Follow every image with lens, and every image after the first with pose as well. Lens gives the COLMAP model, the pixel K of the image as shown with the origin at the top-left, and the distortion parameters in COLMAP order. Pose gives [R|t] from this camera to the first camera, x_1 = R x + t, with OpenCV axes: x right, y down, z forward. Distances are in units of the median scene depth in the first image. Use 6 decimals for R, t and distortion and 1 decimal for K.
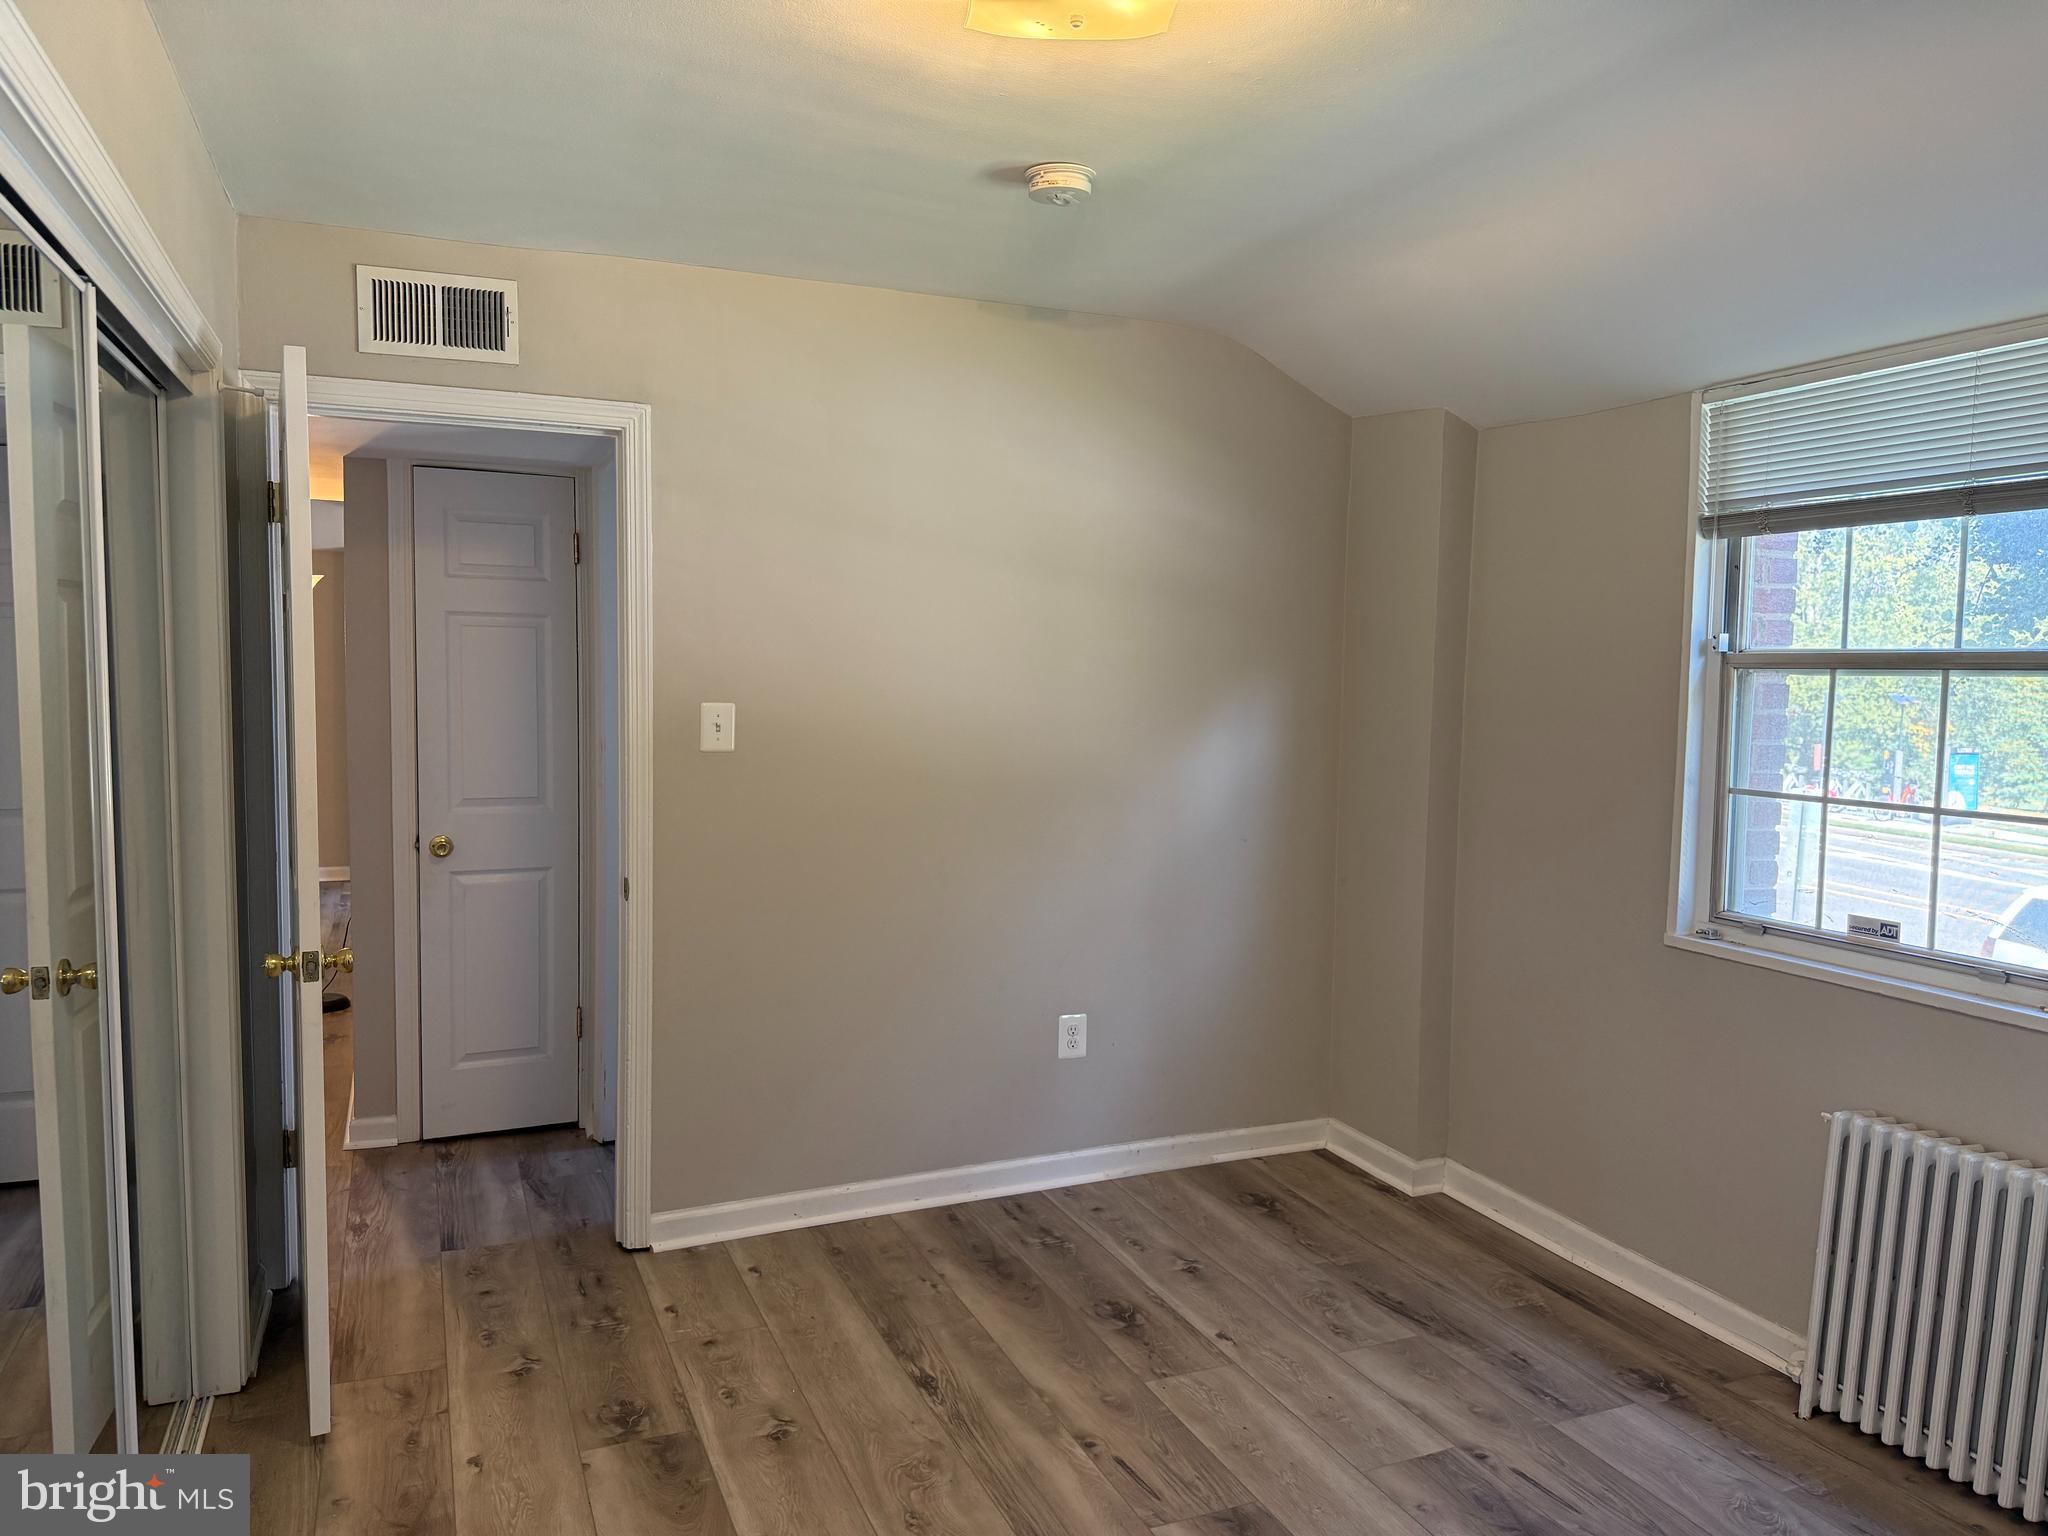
lens RADIAL K [[1444.4, 0, 1026.5], [0, 1444.4, 746.5], [0, 0, 1]] dist [0.050266, -0.064747]
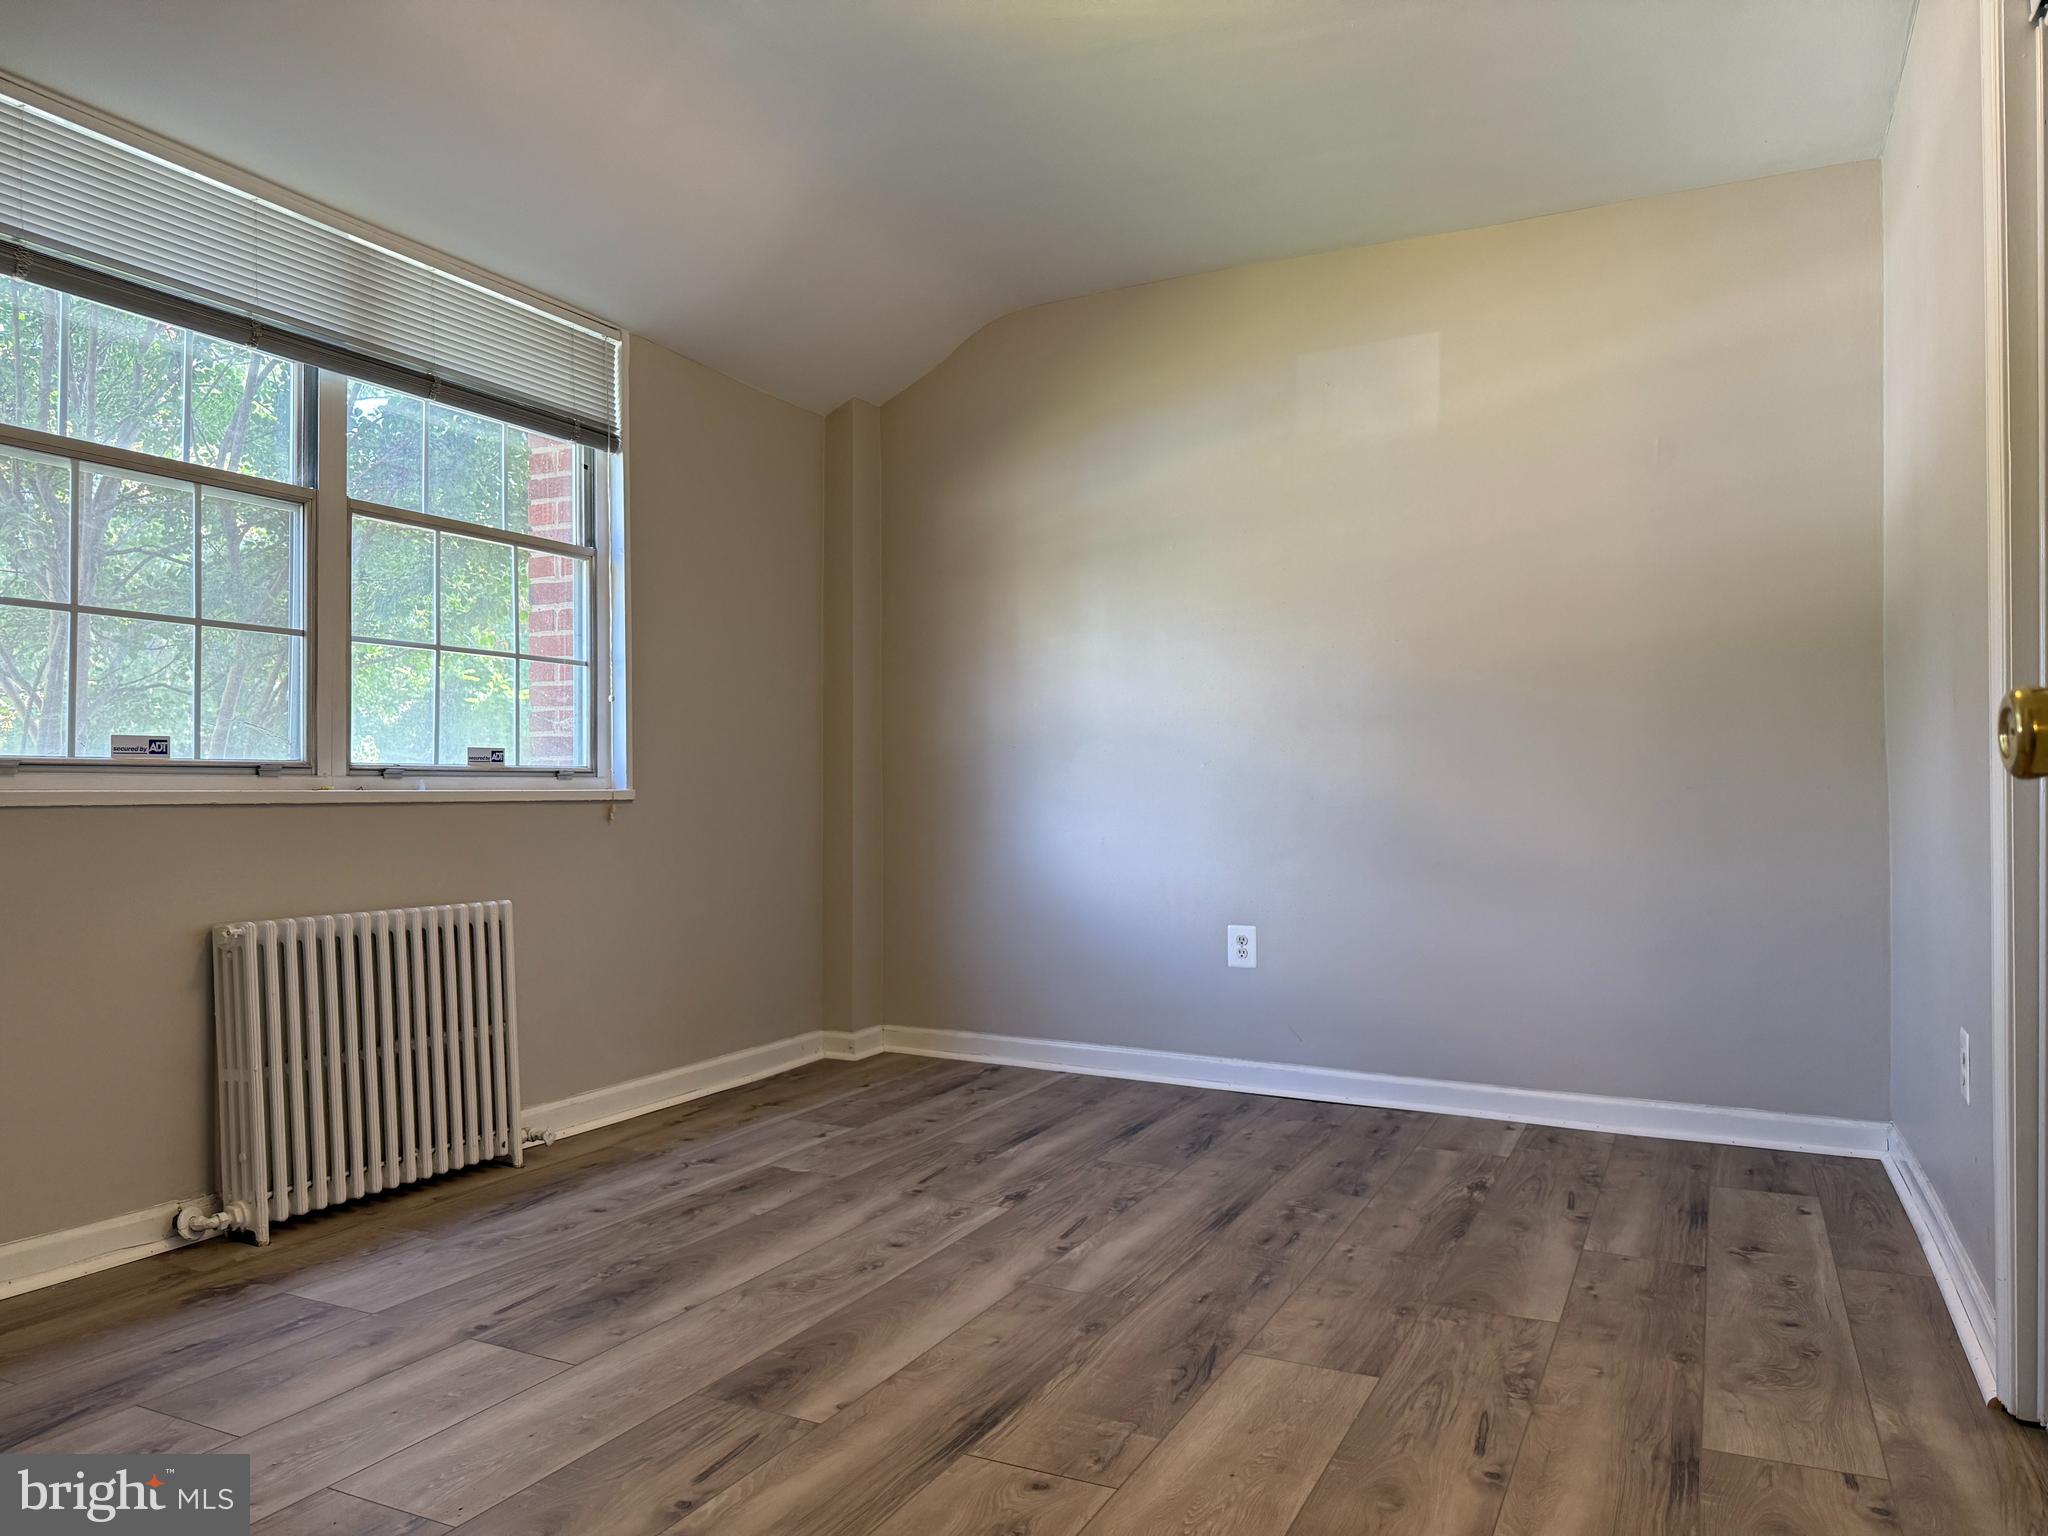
lens RADIAL K [[1444.4, 0, 1004.6], [0, 1444.4, 774.8], [0, 0, 1]] dist [0.050266, -0.064747]
pose [[-0.652849, -0.008037, 0.757446, -0.497144], [0.032588, 0.998720, 0.038685, 0.126107], [-0.756787, 0.049939, -0.651751, 1.204897]]
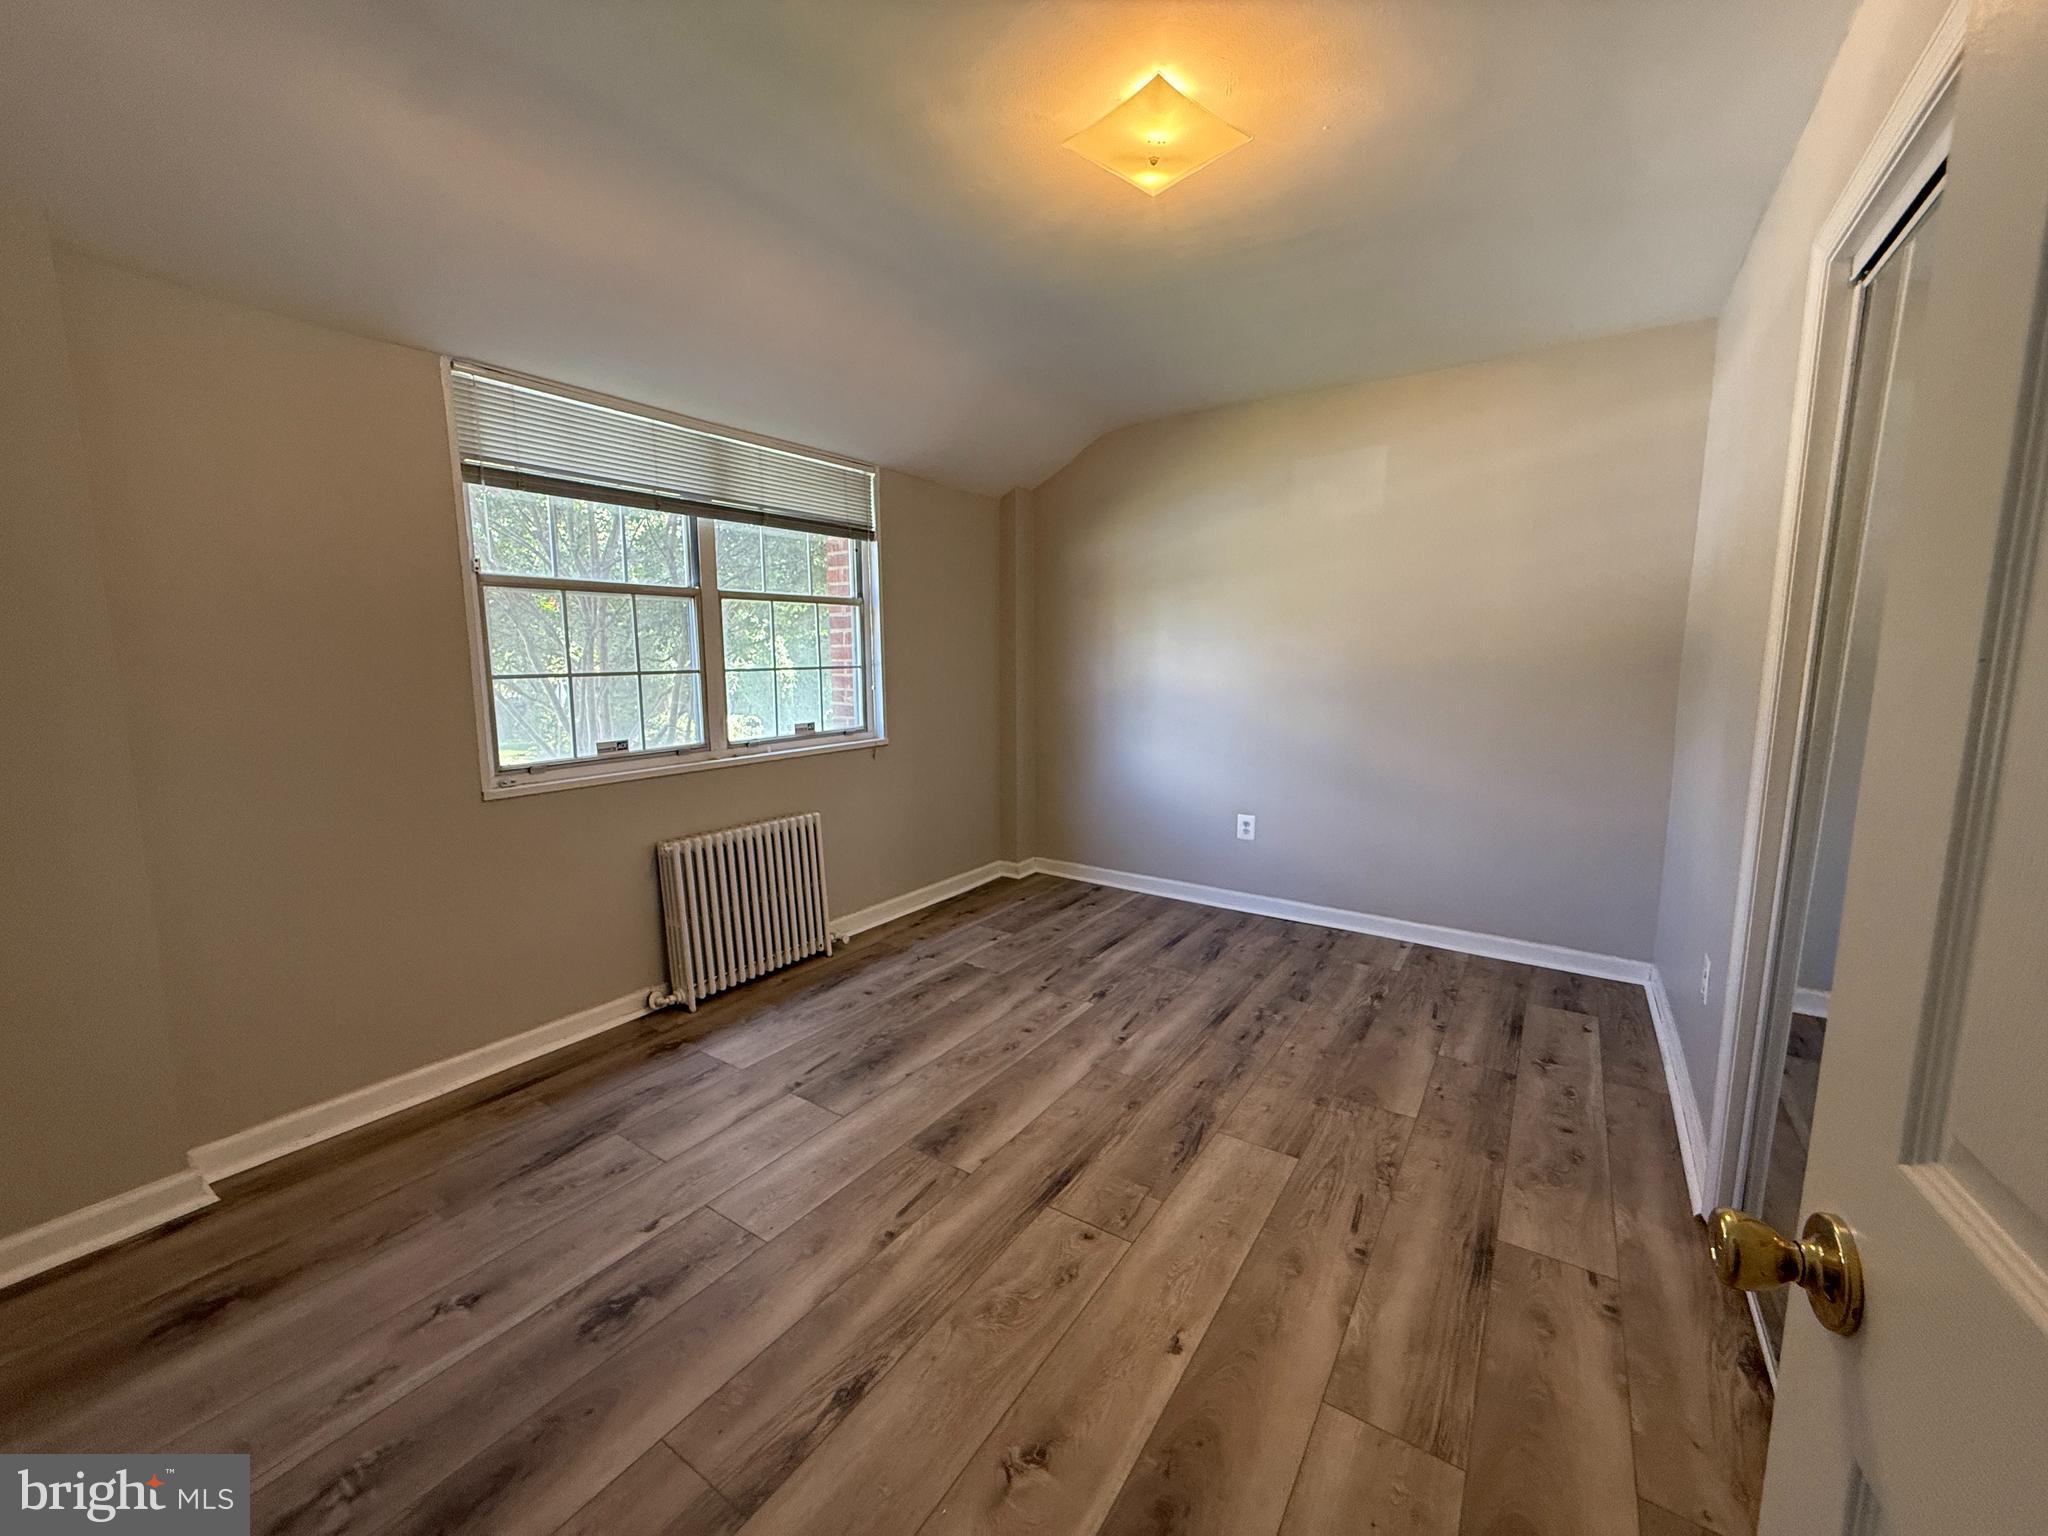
lens RADIAL K [[816.9, 0, 1012.7], [0, 816.9, 763.6], [0, 0, 1]] dist [0.002415, -0.000580]
pose [[-0.542046, -0.124295, 0.831106, -0.472420], [0.045297, 0.983242, 0.176590, -0.004182], [-0.839127, 0.133366, -0.527332, 1.126638]]
